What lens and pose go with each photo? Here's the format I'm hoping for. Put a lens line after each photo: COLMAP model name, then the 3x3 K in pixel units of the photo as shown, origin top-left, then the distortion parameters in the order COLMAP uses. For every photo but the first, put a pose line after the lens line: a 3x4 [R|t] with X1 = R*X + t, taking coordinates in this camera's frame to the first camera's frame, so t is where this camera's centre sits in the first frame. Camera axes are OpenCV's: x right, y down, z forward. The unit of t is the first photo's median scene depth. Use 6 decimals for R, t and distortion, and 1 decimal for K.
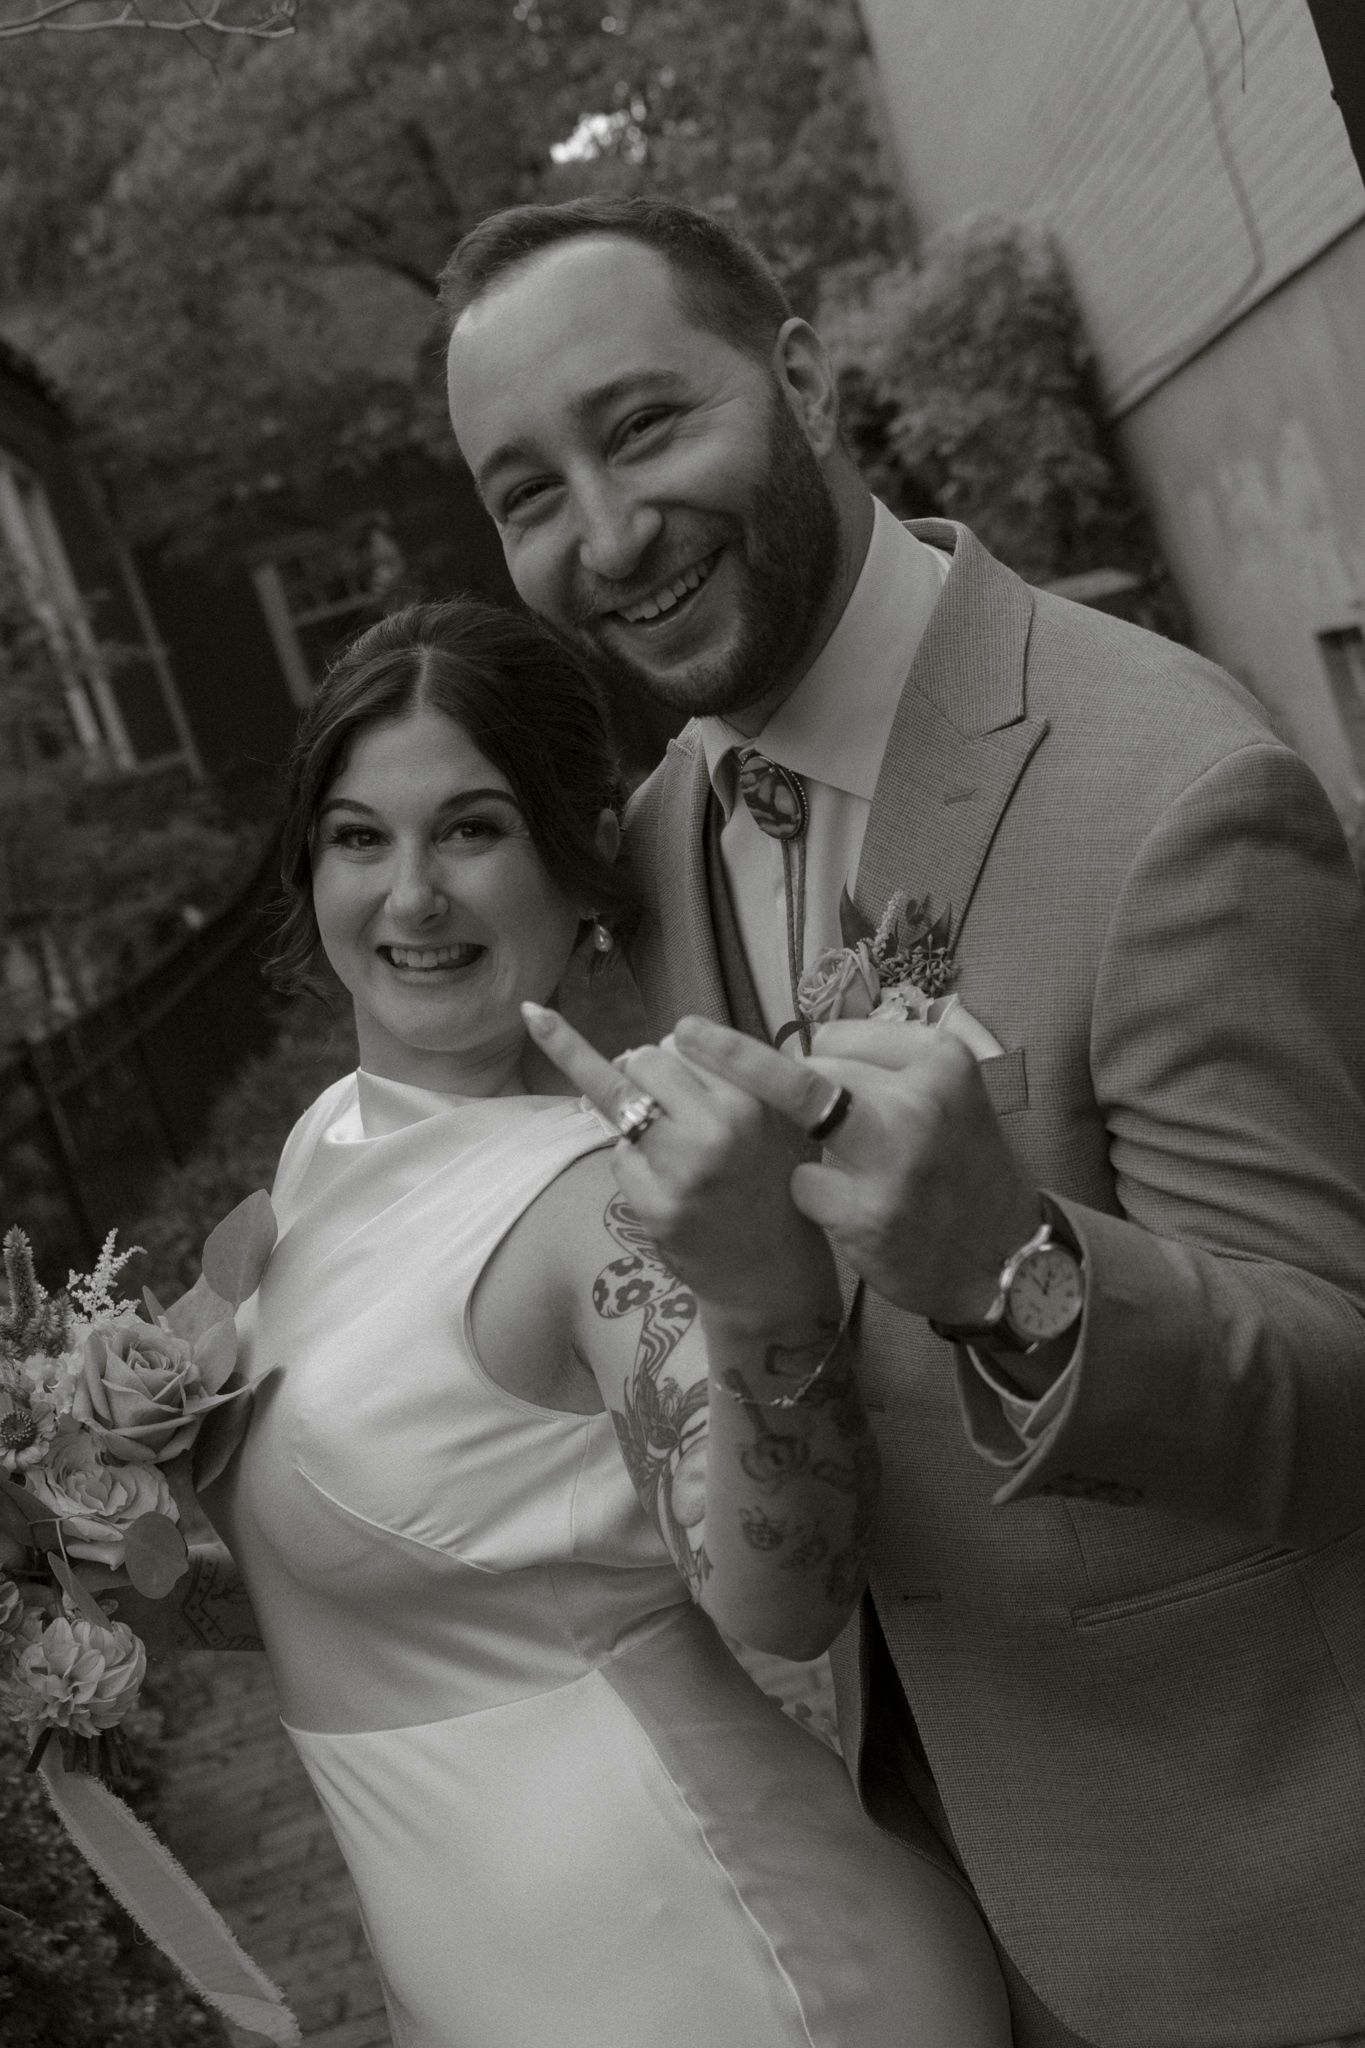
lens RADIAL K [[3254.2, 0, 634.0], [0, 3254.2, 1026.7], [0, 0, 1]] dist [0.075427, 0.018114]
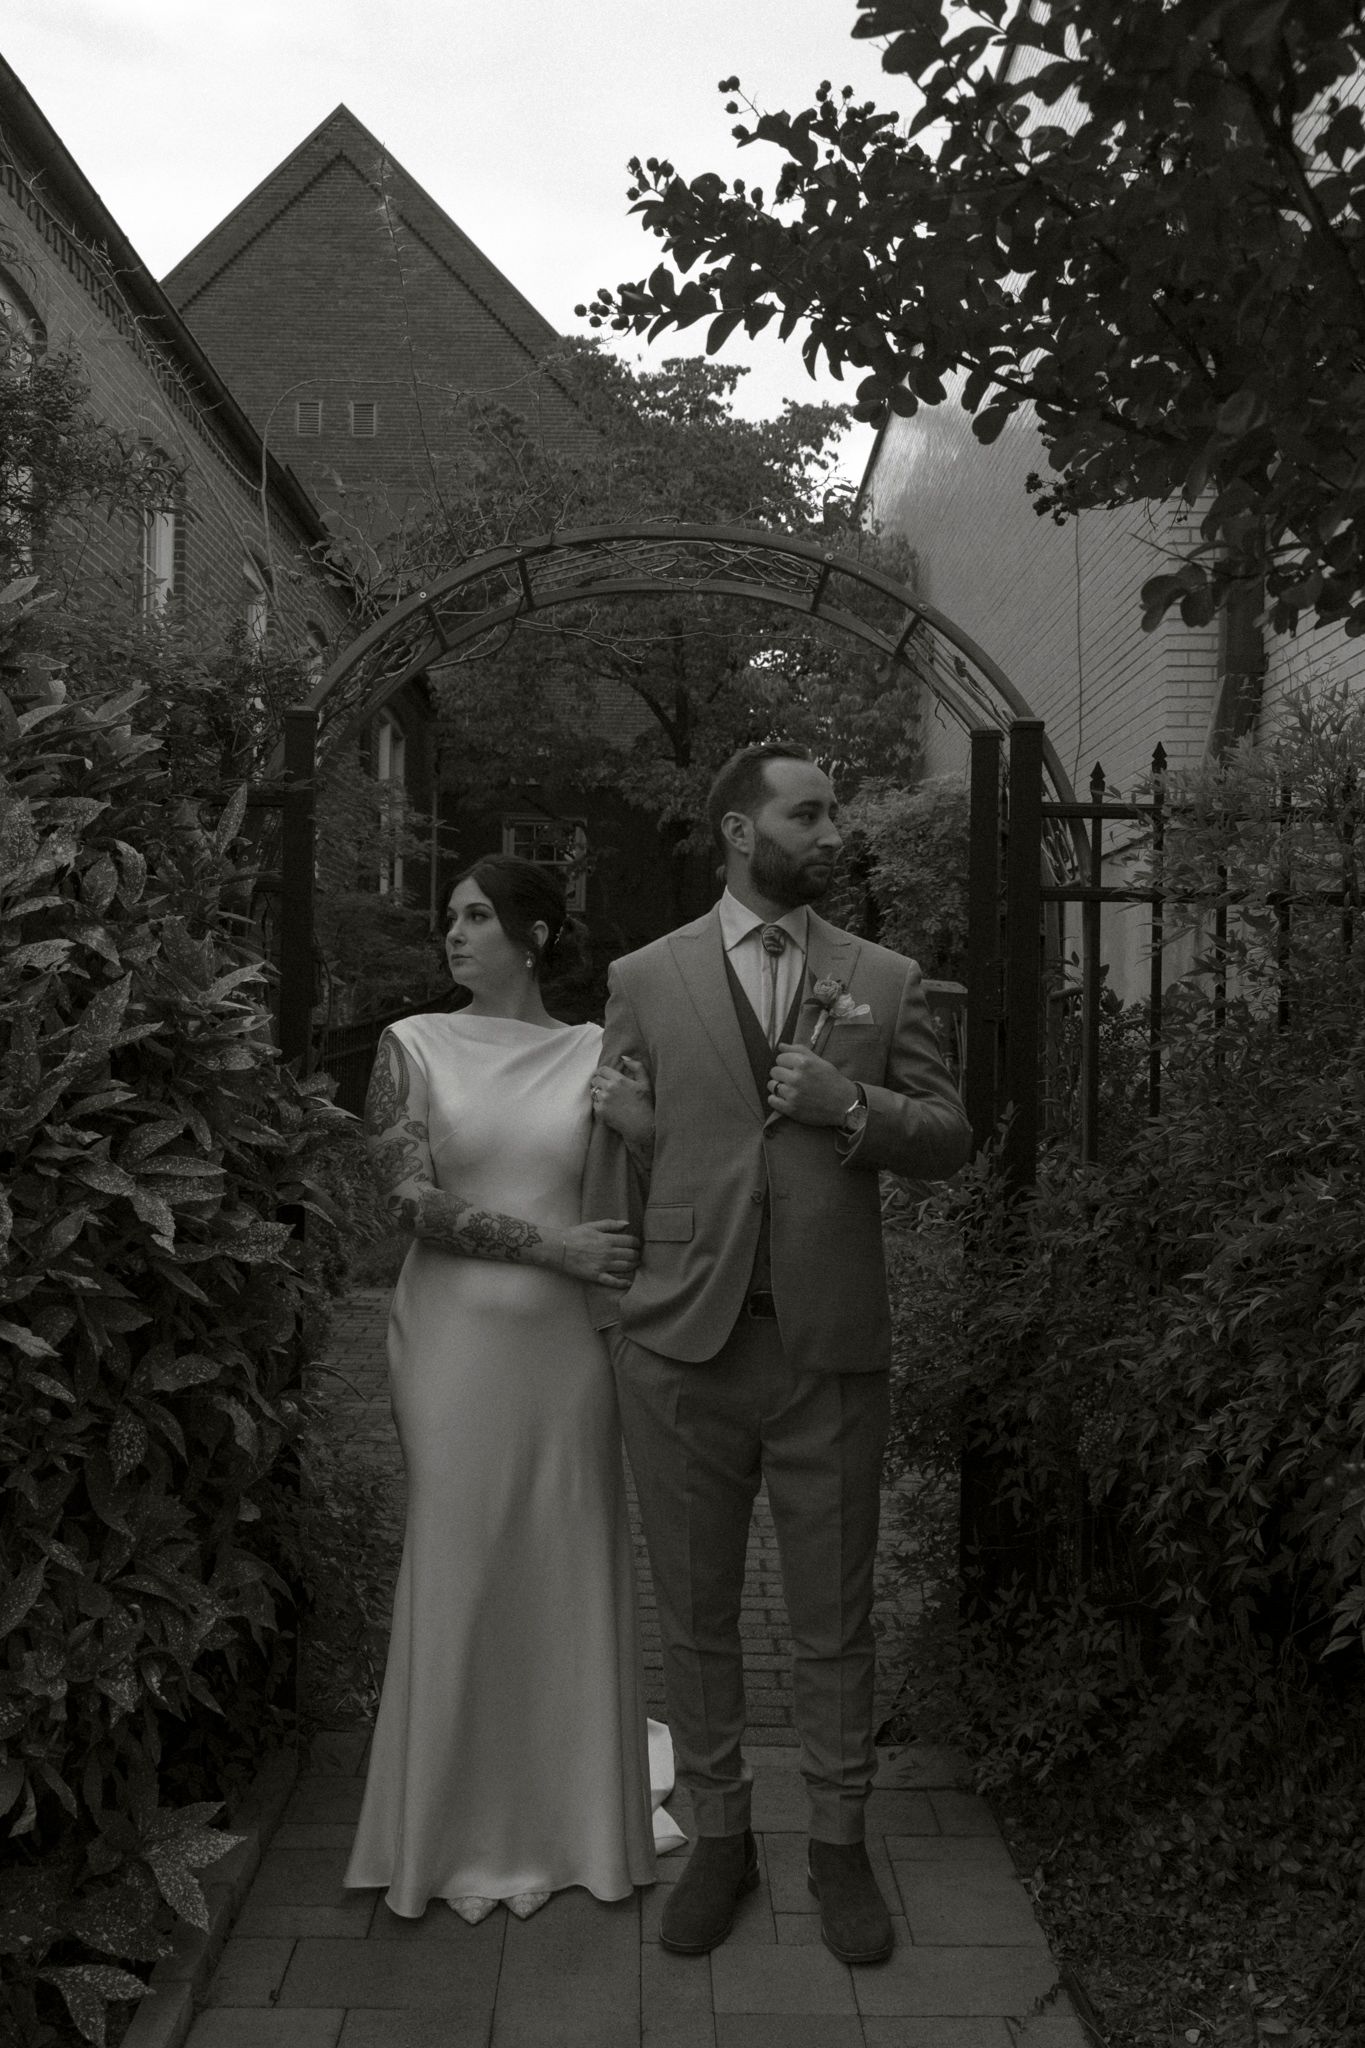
lens RADIAL K [[2073.8, 0, 682.5], [0, 2073.8, 1024.0], [0, 0, 1]] dist [-0.063198, -0.006800]
pose [[0.946116, 0.323825, 0.001519, 0.006338], [-0.322789, 0.943445, -0.075619, 0.018071], [-0.025921, 0.071054, 0.997136, -0.138530]]
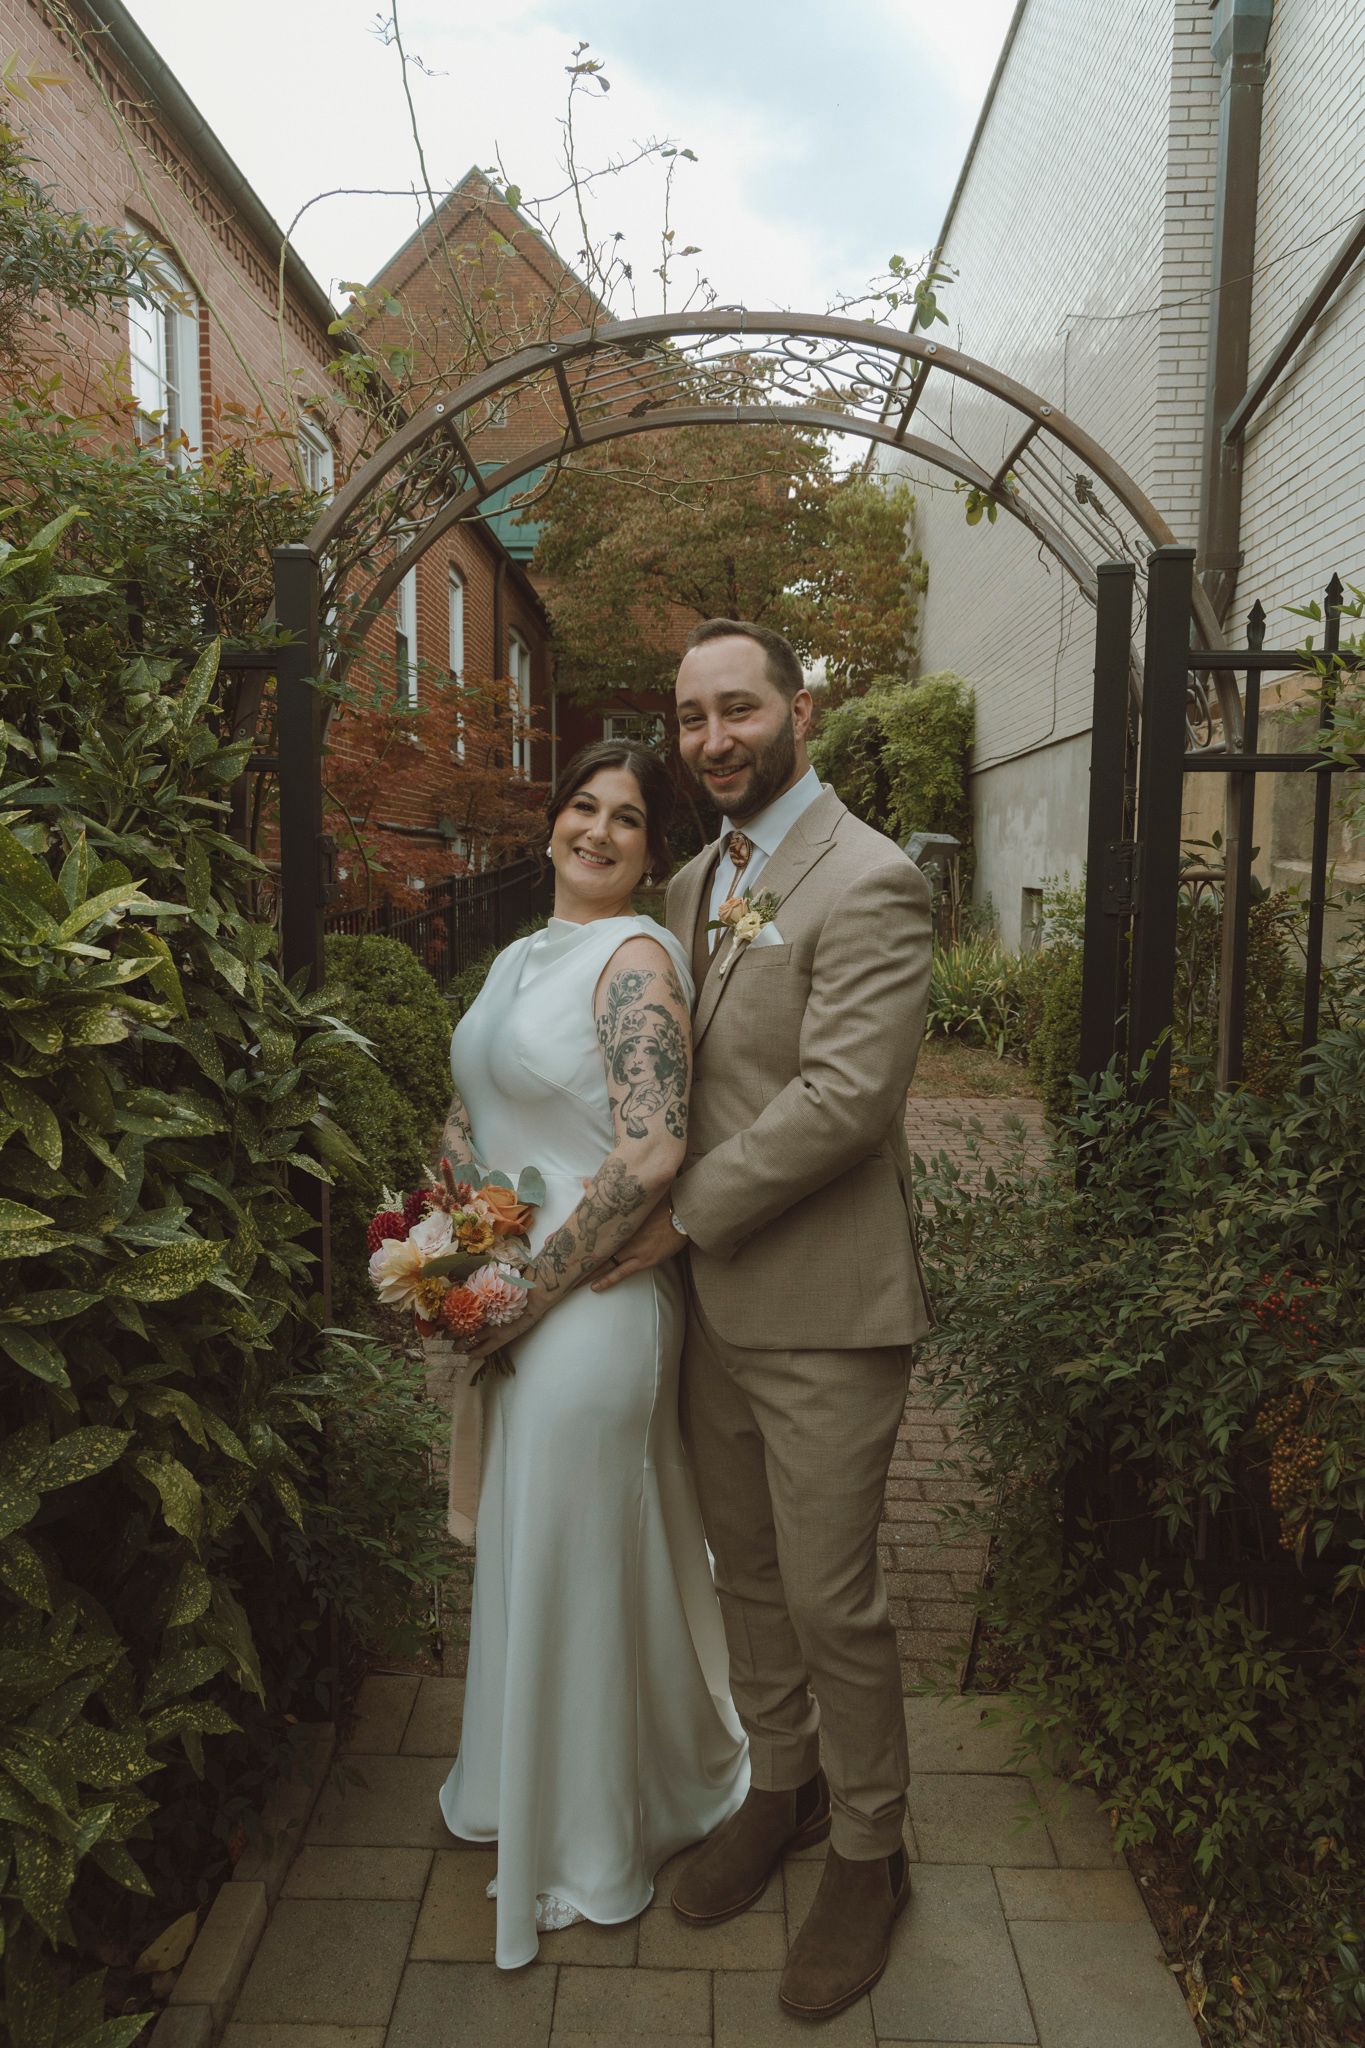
lens RADIAL K [[1389.6, 0, 682.5], [0, 1389.6, 1024.0], [0, 0, 1]] dist [0.002382, 0.005195]
pose [[0.948533, 0.316643, 0.004678, 0.001356], [-0.316482, 0.947326, 0.049113, 0.001030], [0.011120, -0.048066, 0.998782, -0.007434]]
